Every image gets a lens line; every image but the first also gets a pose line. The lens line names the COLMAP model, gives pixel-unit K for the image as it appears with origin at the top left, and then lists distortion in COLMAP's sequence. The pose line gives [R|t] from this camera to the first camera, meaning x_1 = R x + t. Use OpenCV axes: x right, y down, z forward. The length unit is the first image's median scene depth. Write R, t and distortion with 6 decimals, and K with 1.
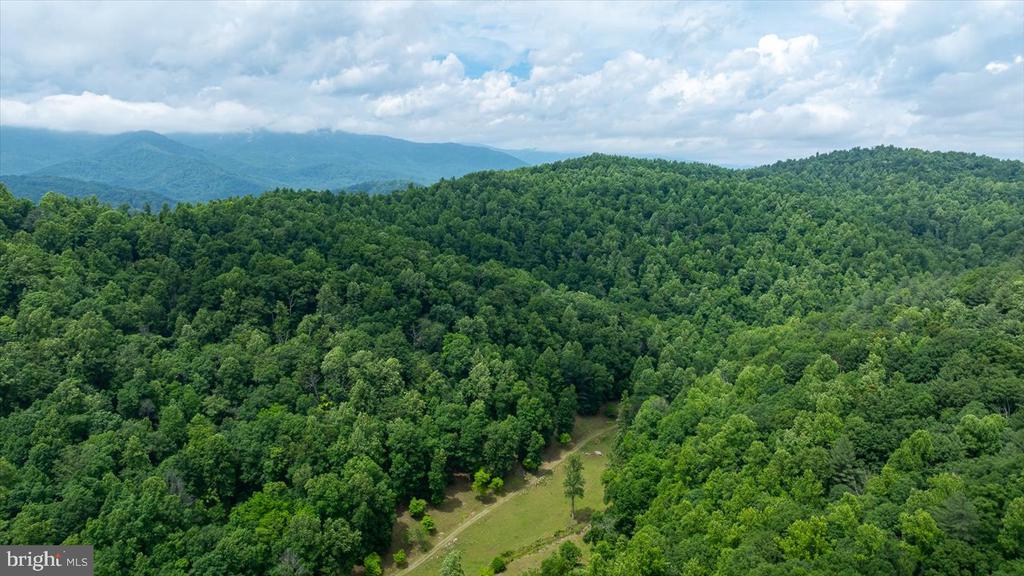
lens RADIAL K [[724.7, 0, 512.0], [0, 724.7, 288.0], [0, 0, 1]] dist [-0.036241, 0.048022]
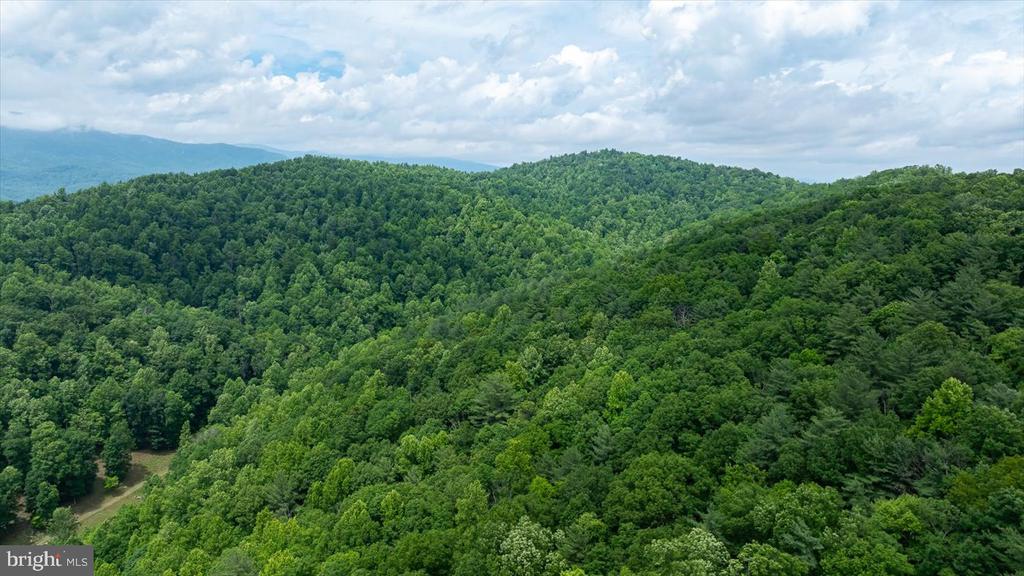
lens RADIAL K [[724.7, 0, 512.0], [0, 724.7, 288.0], [0, 0, 1]] dist [-0.036241, 0.048022]
pose [[0.963226, -0.042112, 0.265372, 0.385165], [0.043221, 0.999064, 0.001660, -0.007037], [-0.265193, 0.009871, 0.964145, 0.047958]]
